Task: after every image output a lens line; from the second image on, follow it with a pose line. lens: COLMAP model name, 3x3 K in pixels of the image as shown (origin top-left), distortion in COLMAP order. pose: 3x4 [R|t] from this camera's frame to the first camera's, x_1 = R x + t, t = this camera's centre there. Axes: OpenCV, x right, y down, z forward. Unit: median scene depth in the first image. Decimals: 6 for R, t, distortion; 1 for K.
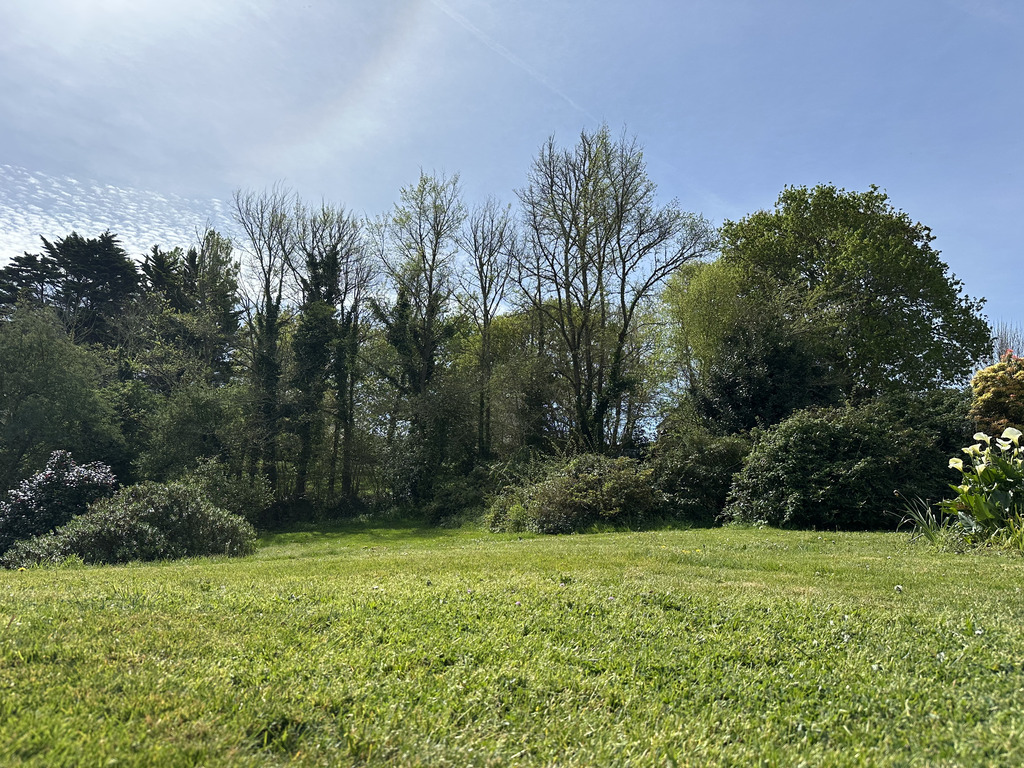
lens RADIAL K [[713.7, 0, 512.0], [0, 713.7, 384.0], [0, 0, 1]] dist [0.150636, -0.231177]
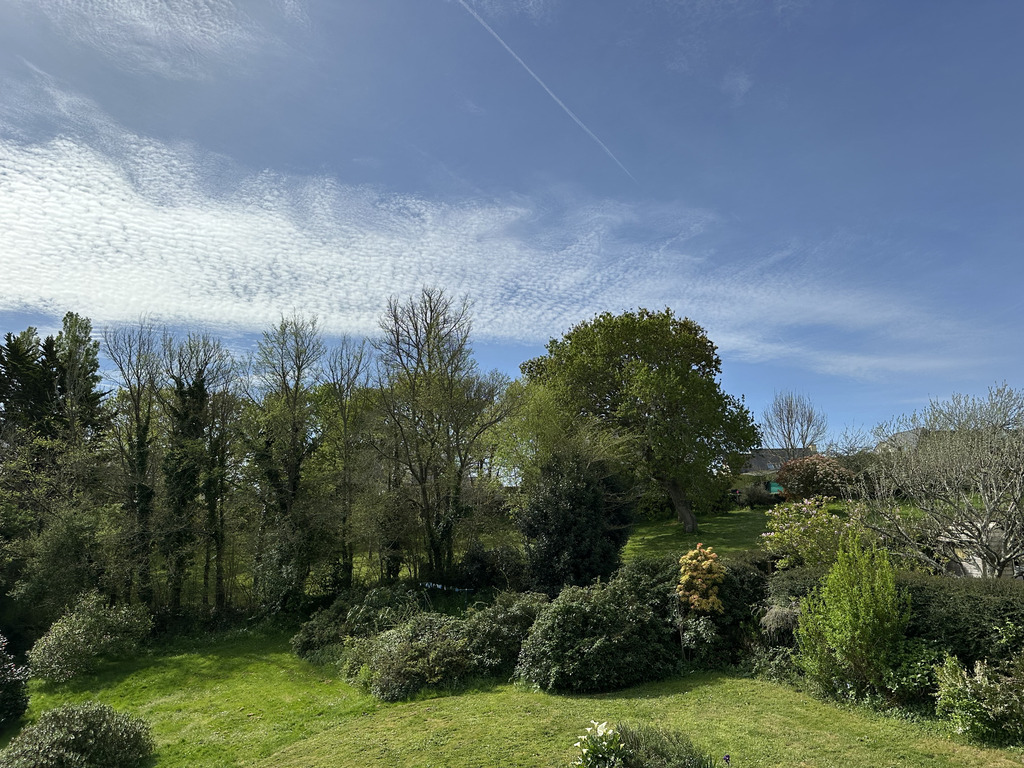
lens RADIAL K [[712.6, 0, 512.0], [0, 712.6, 384.0], [0, 0, 1]] dist [0.071619, -0.100970]
pose [[0.985105, -0.036978, 0.167932, 0.047033], [0.038997, 0.999201, -0.008740, -0.216492], [-0.167475, 0.015158, 0.985760, -0.212484]]
